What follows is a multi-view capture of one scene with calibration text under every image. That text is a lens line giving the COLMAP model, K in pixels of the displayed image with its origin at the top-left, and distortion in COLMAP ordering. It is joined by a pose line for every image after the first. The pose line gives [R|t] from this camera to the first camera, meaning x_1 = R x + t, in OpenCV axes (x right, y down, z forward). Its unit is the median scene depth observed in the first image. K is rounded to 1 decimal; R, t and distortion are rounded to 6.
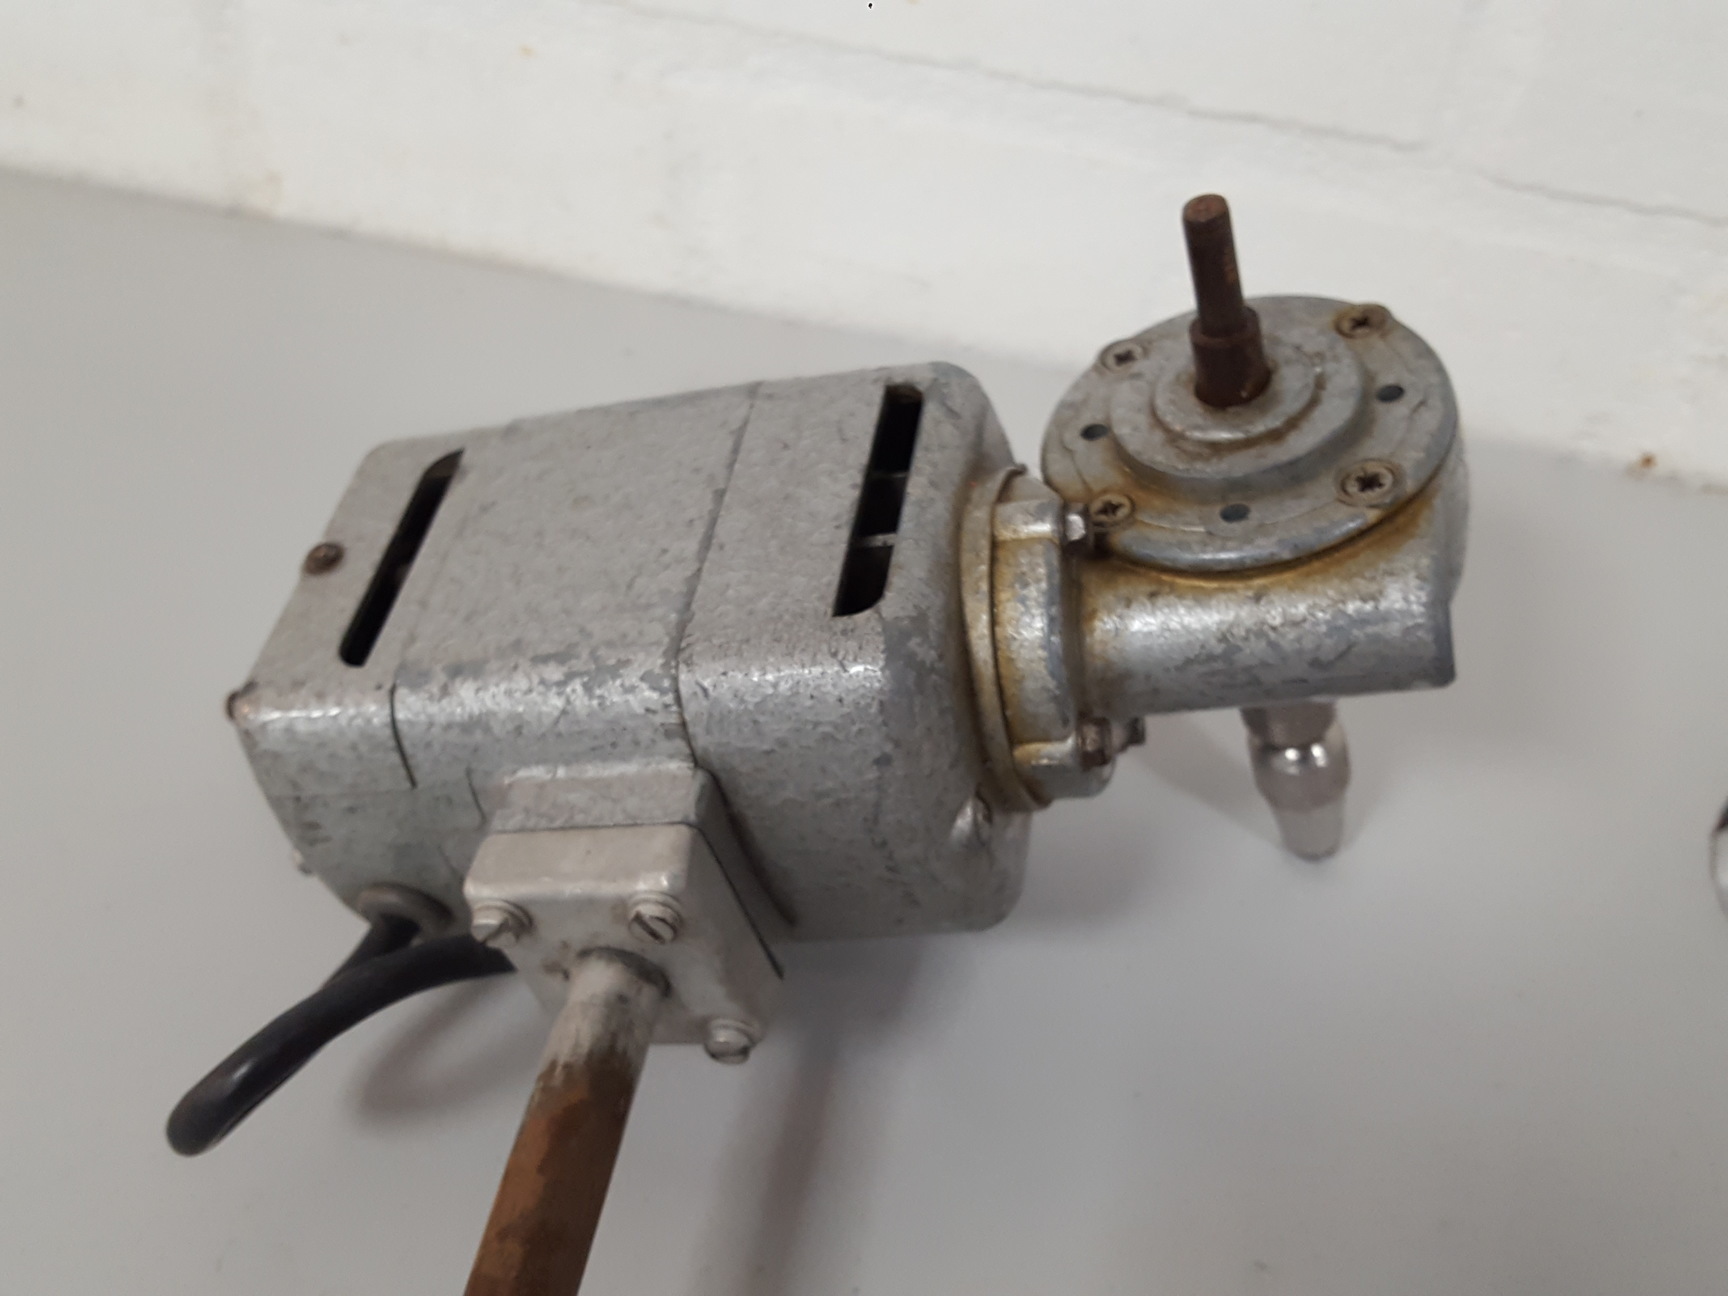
lens RADIAL K [[1395.6, 0, 864.0], [0, 1395.6, 648.0], [0, 0, 1]] dist [0.222139, 0.000840]
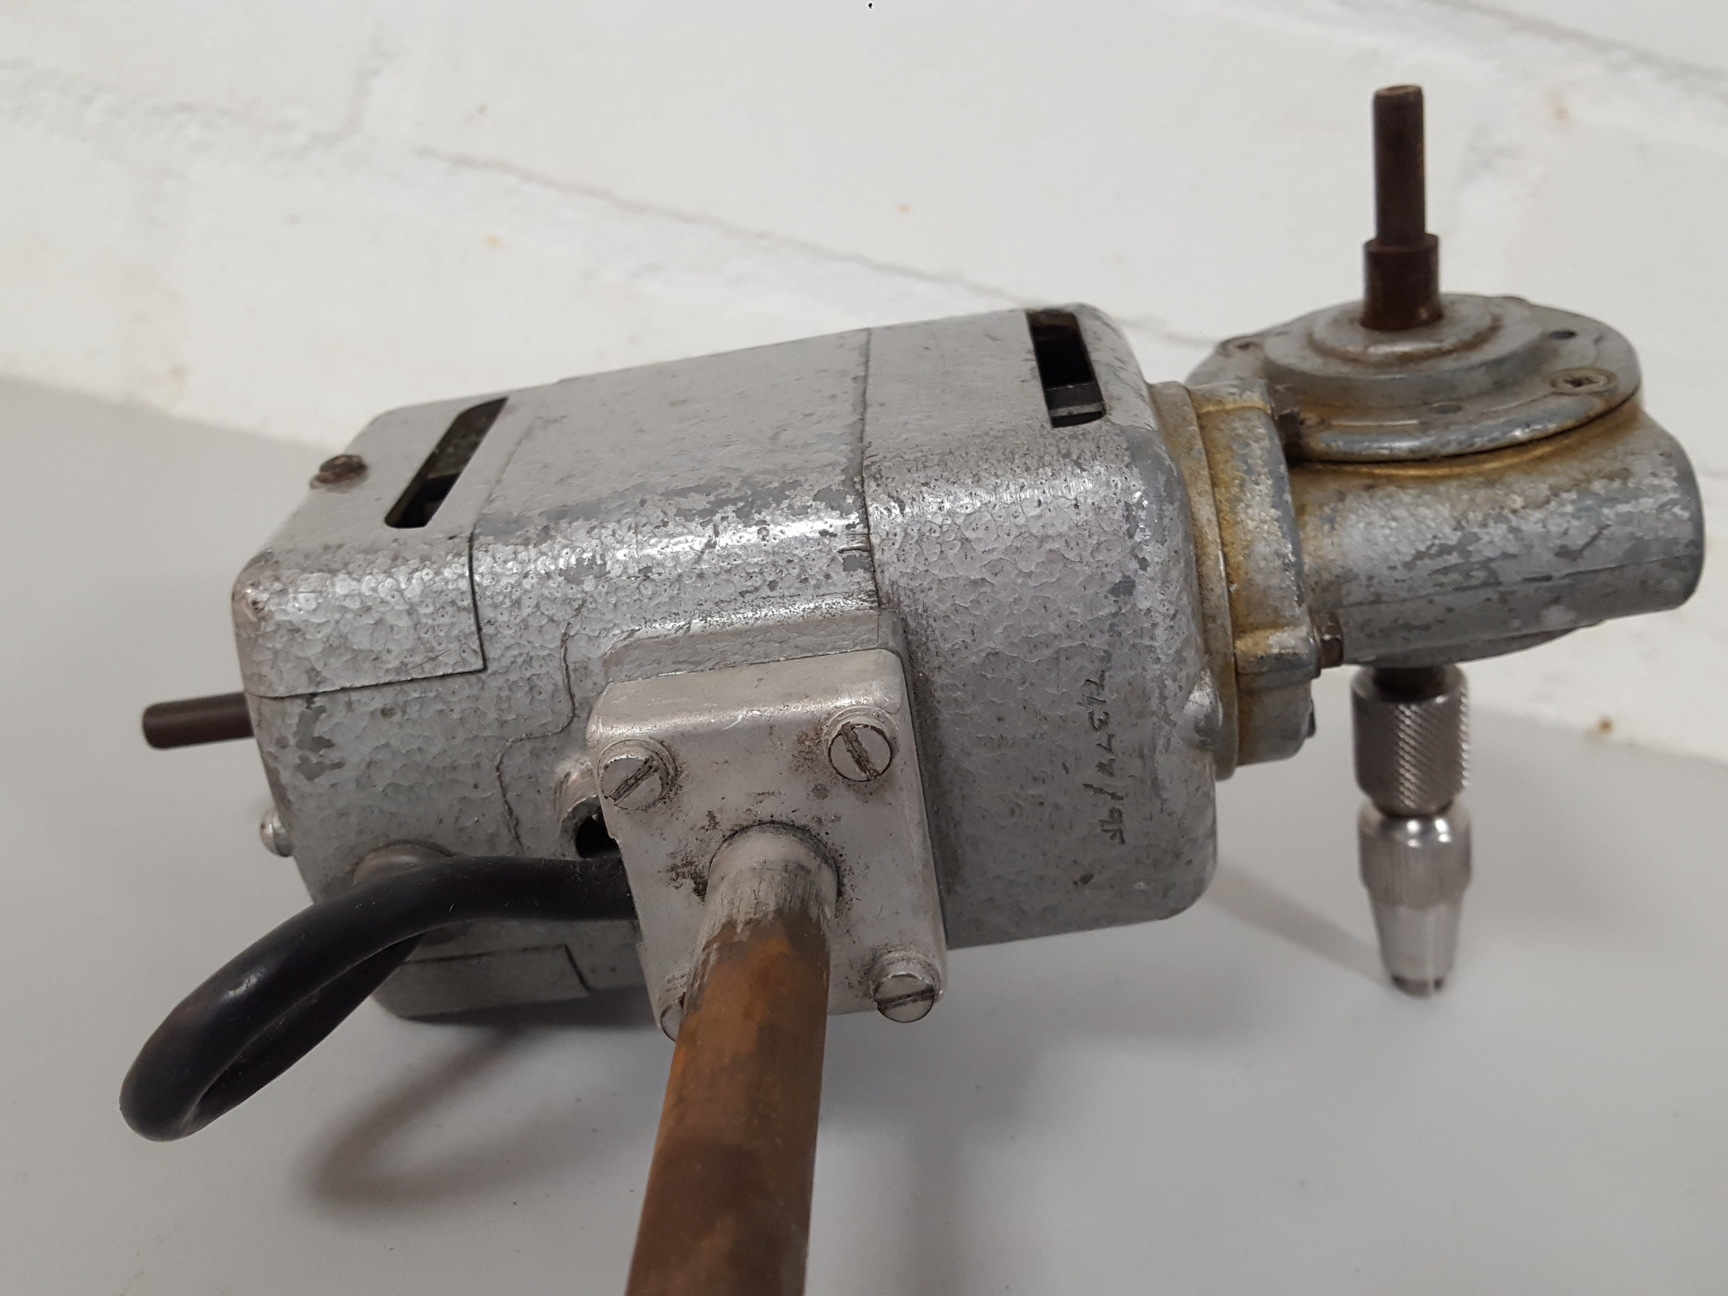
lens RADIAL K [[1438.9, 0, 919.2], [0, 1438.9, 647.9], [0, 0, 1]] dist [0.222414, -0.239328]
pose [[0.984971, 0.043910, 0.167046, -0.229008], [0.010477, 0.950175, -0.311540, 0.354385], [-0.172403, 0.308608, 0.935435, 0.232082]]
